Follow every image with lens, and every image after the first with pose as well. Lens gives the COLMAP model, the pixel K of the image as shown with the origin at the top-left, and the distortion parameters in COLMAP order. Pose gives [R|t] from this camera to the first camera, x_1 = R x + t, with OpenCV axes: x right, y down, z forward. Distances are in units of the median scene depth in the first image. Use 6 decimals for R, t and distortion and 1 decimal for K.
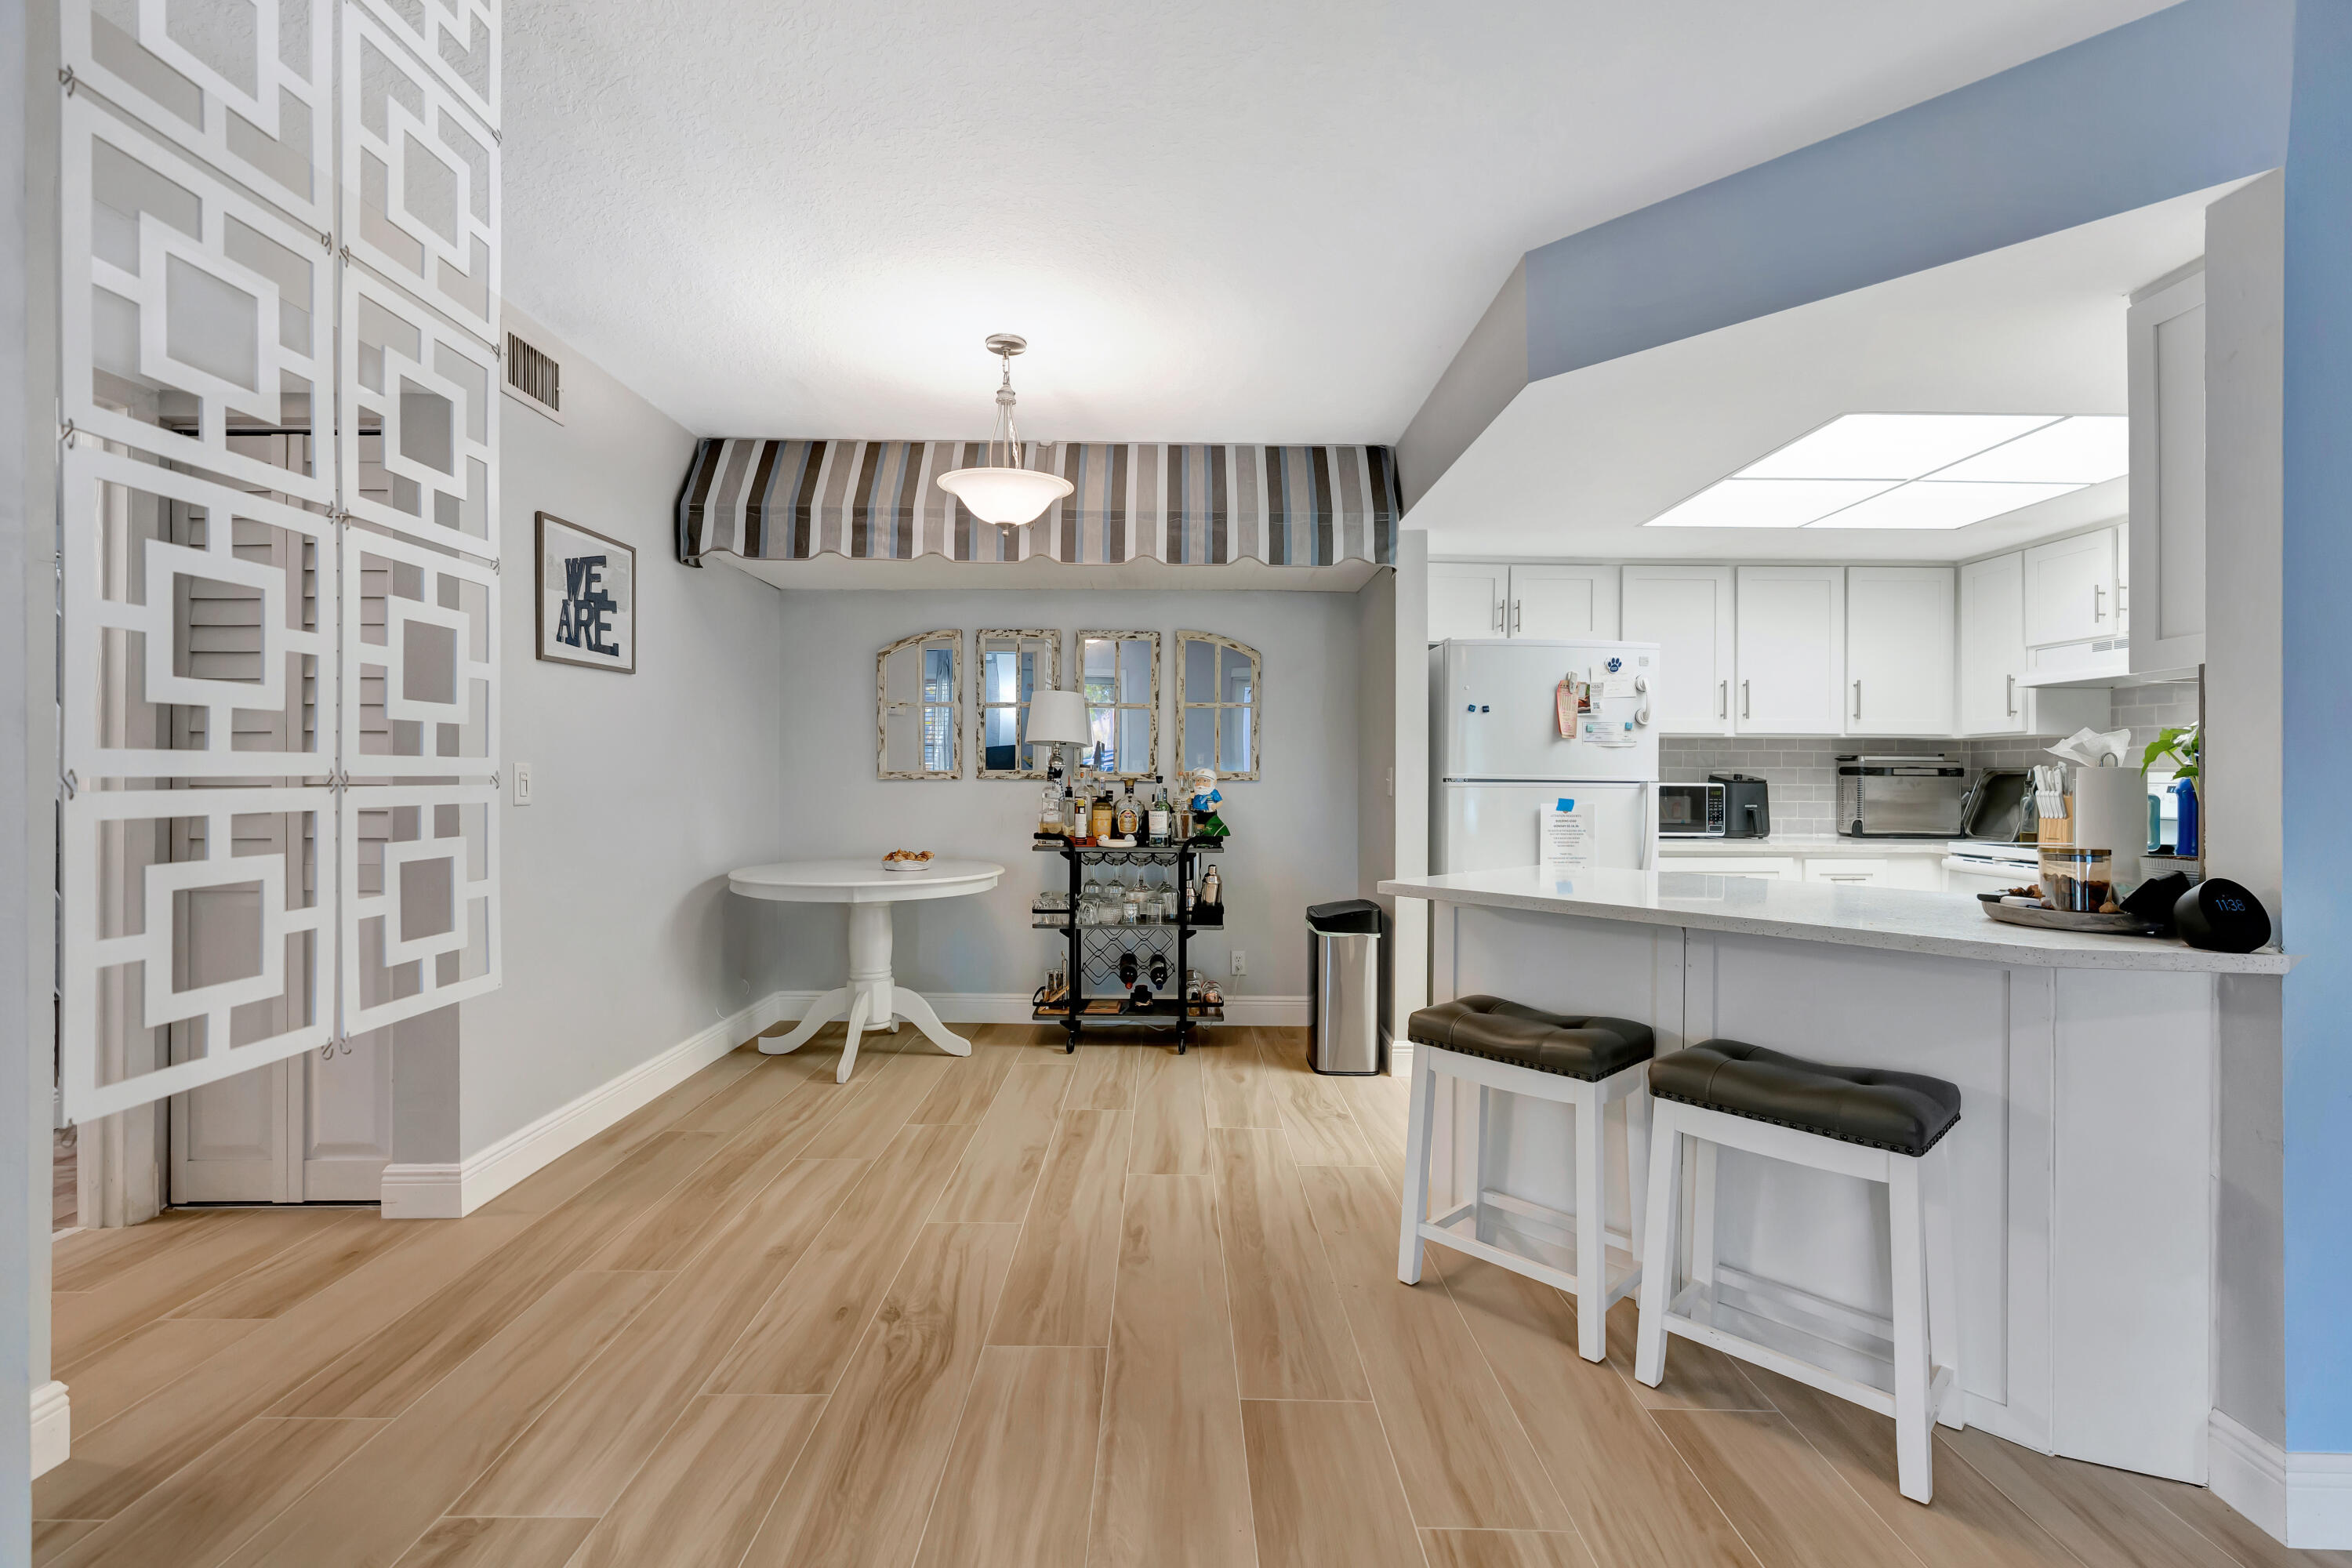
lens RADIAL K [[1052.5, 0, 1174.6], [0, 1052.5, 776.1], [0, 0, 1]] dist [-0.005814, 0.001240]
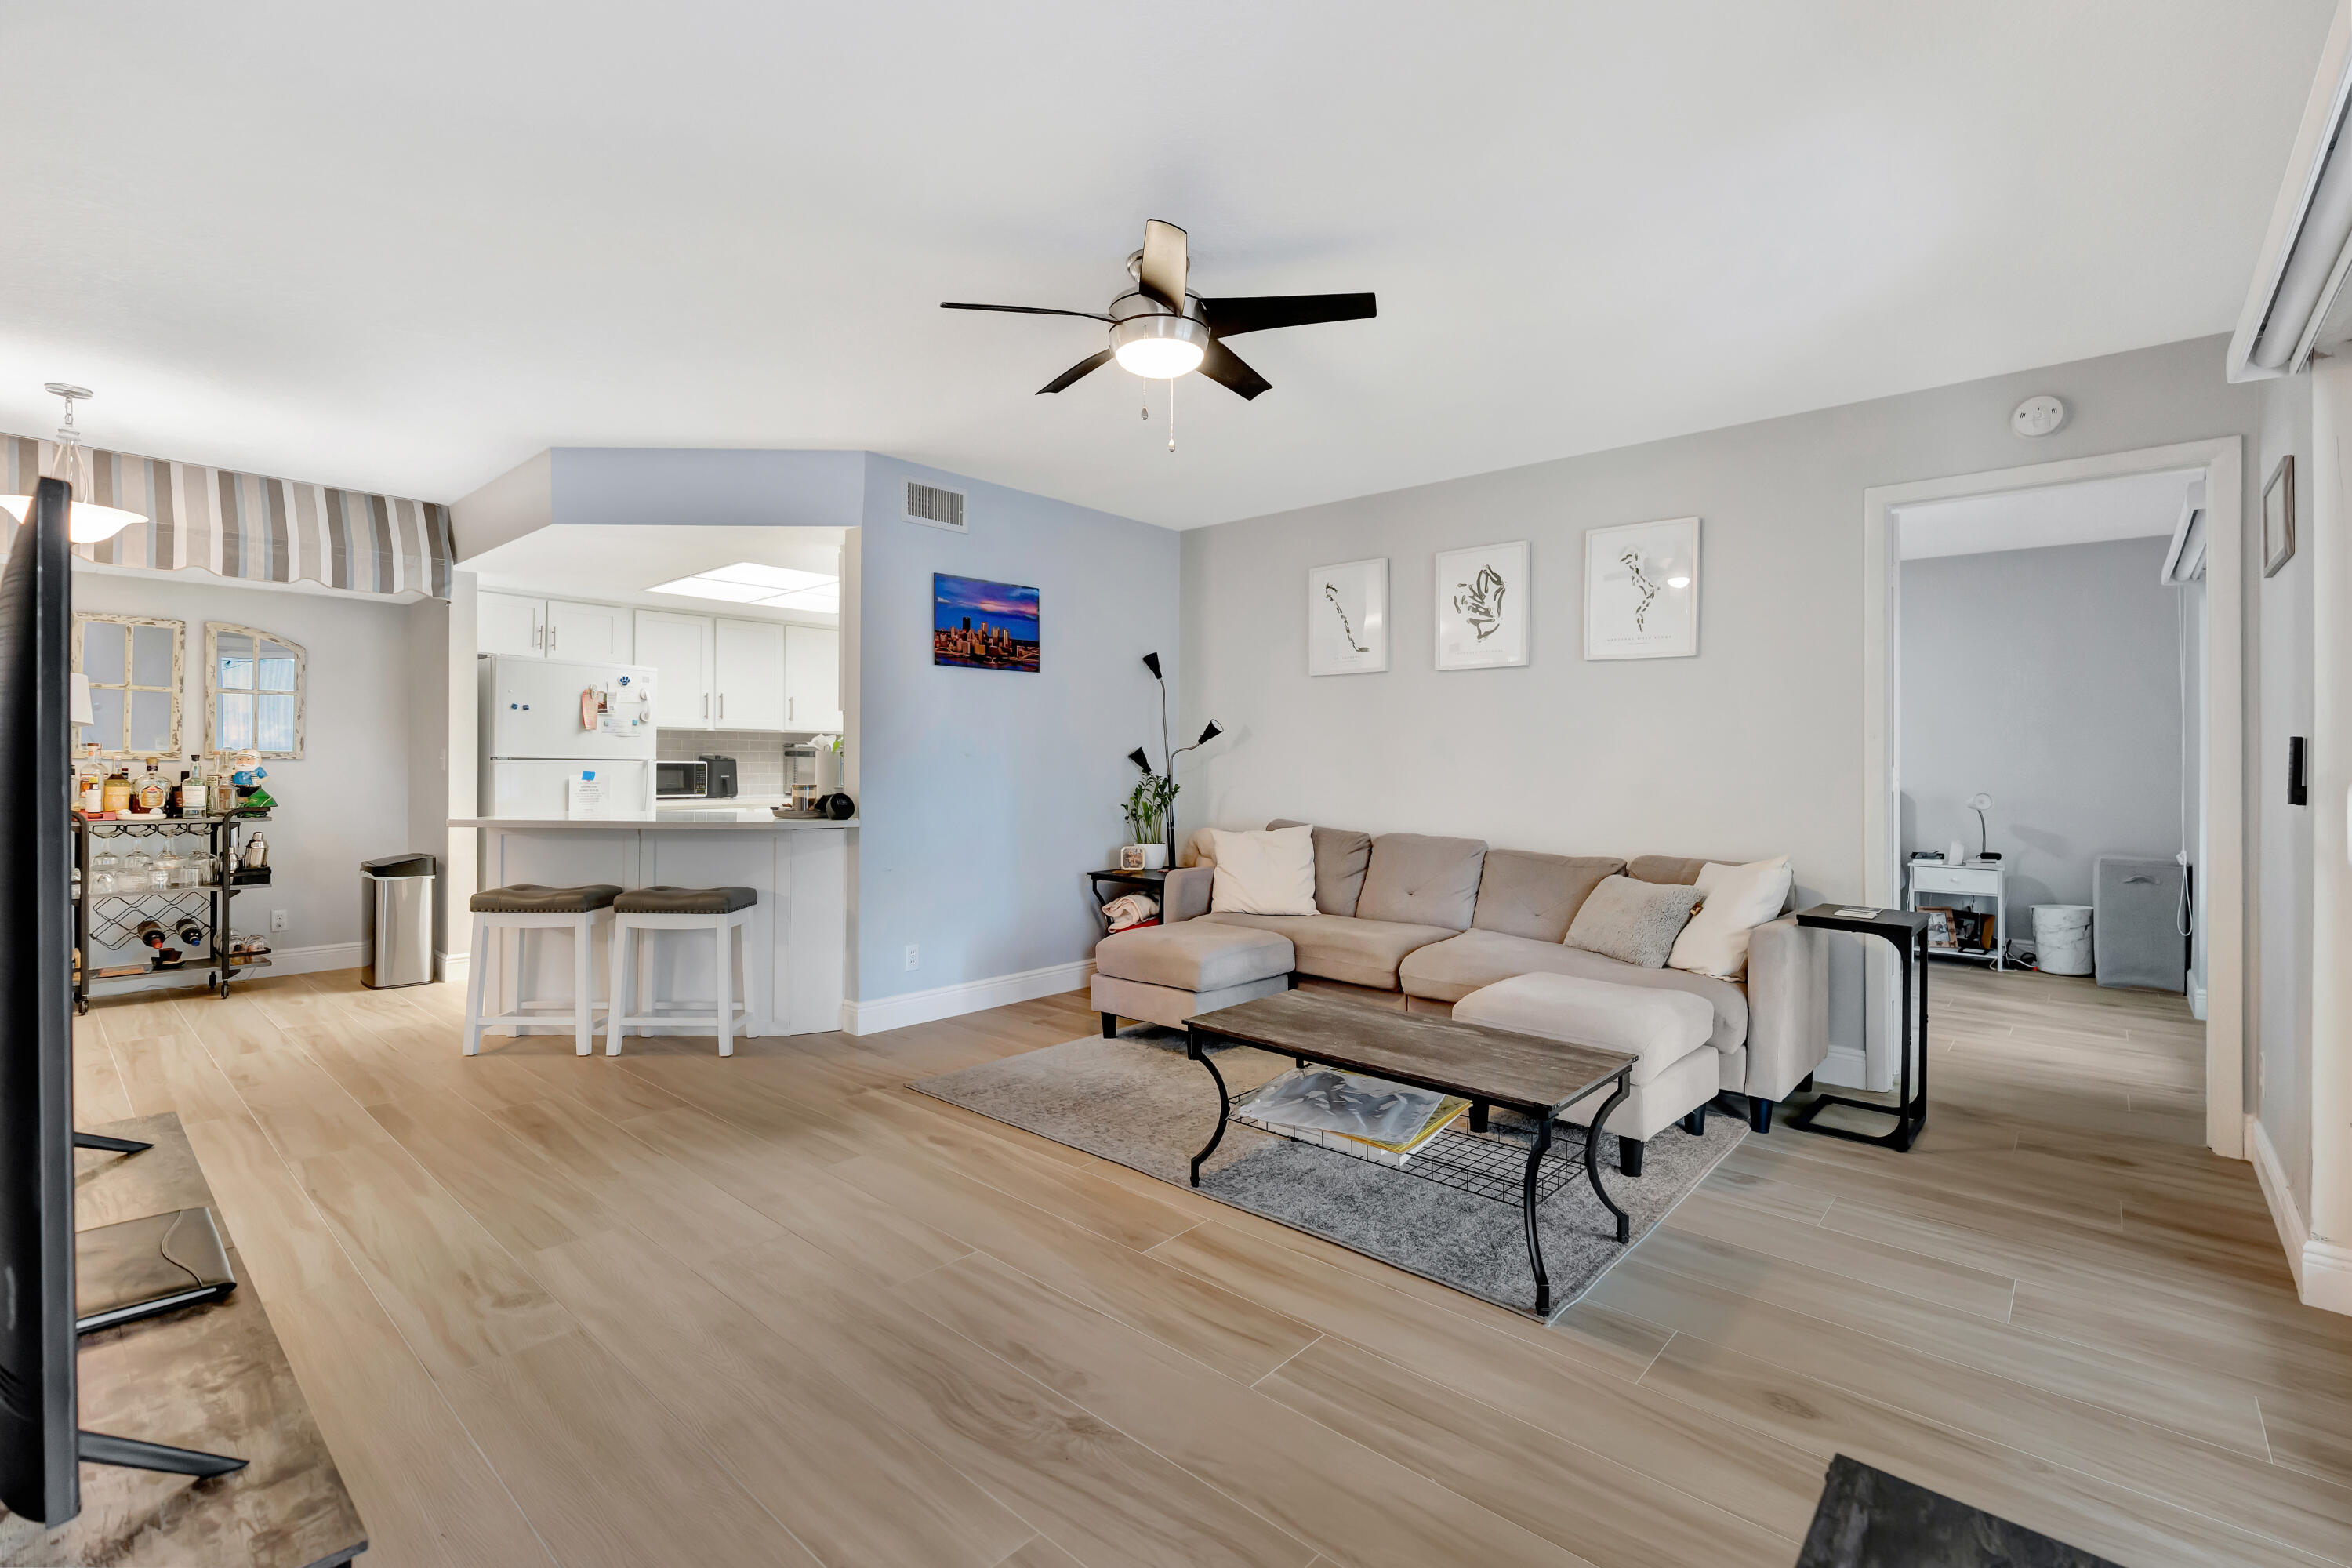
lens RADIAL K [[1048.8, 0, 1173.7], [0, 1048.8, 760.8], [0, 0, 1]] dist [-0.000425, 0.001212]
pose [[0.671095, 0.000432, 0.741371, -0.155307], [-0.001309, 0.999999, 0.000601, 0.004772], [-0.741370, -0.001374, 0.671095, -0.557241]]
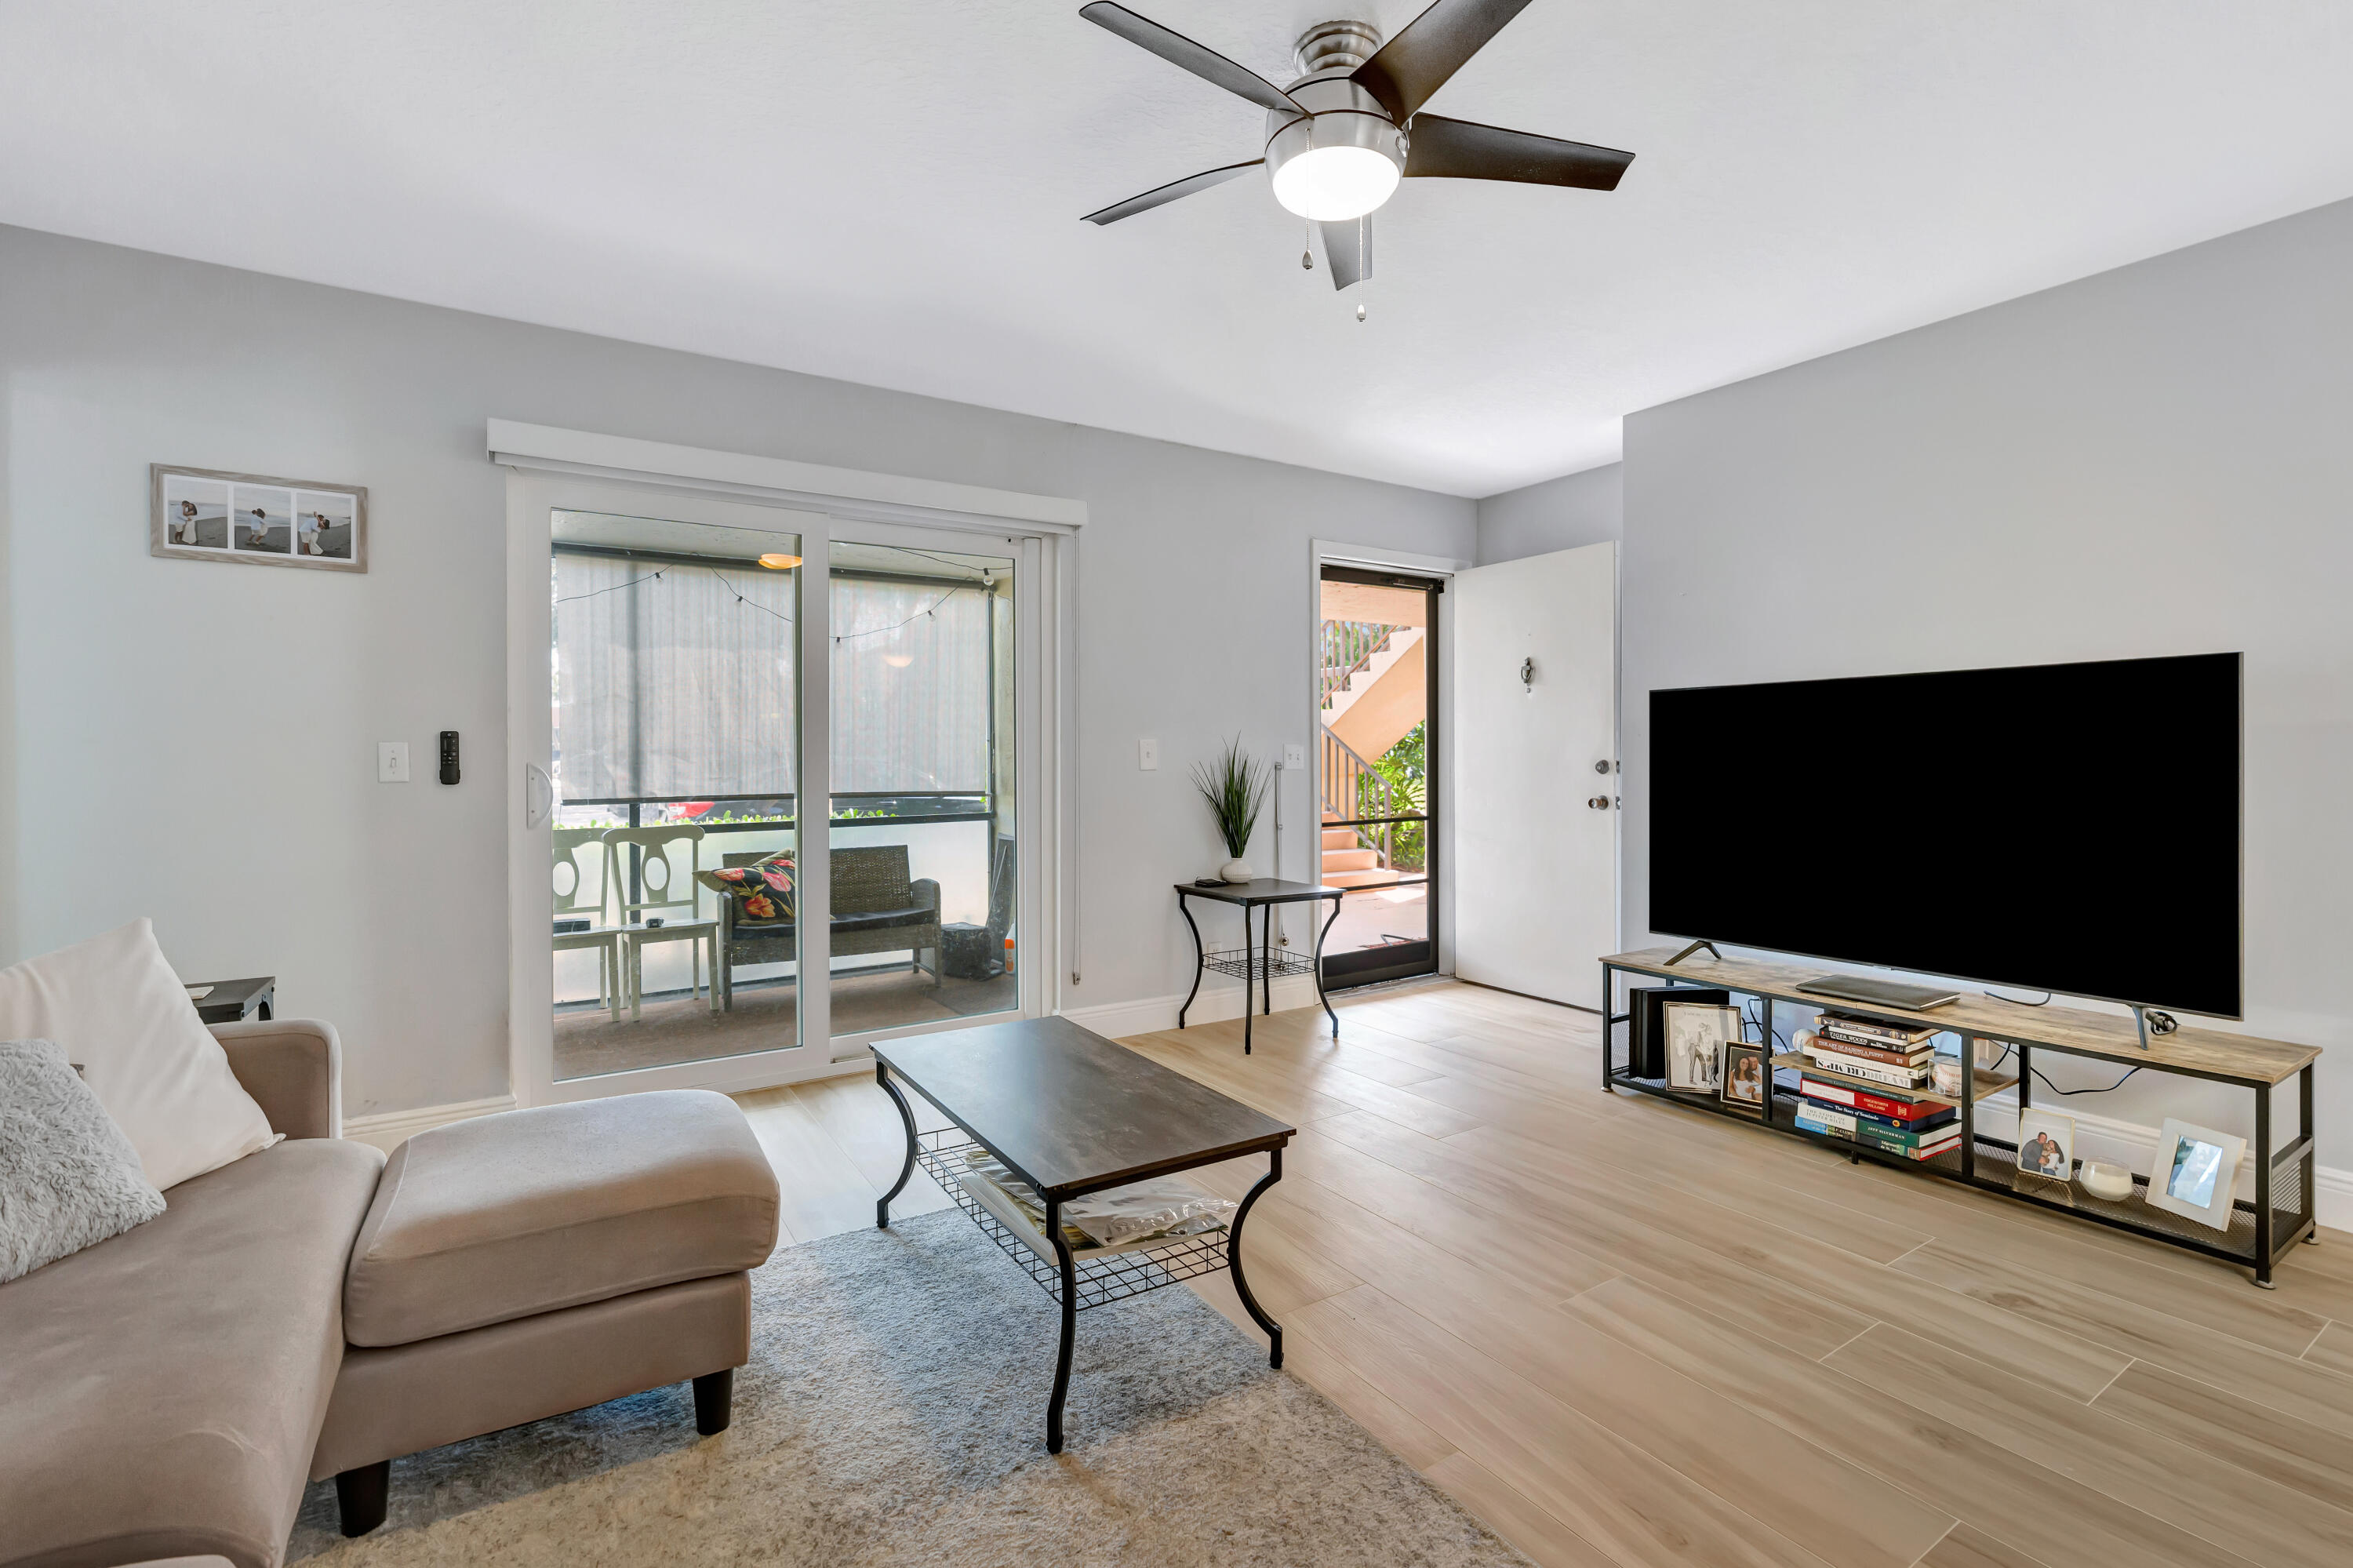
lens RADIAL K [[1046.7, 0, 1172.4], [0, 1046.7, 763.7], [0, 0, 1]] dist [-0.011476, 0.005543]
pose [[-0.845262, 0.003094, -0.534343, 0.654733], [-0.001625, 0.999964, 0.008362, 0.006247], [0.534350, 0.007936, -0.845226, 0.265704]]
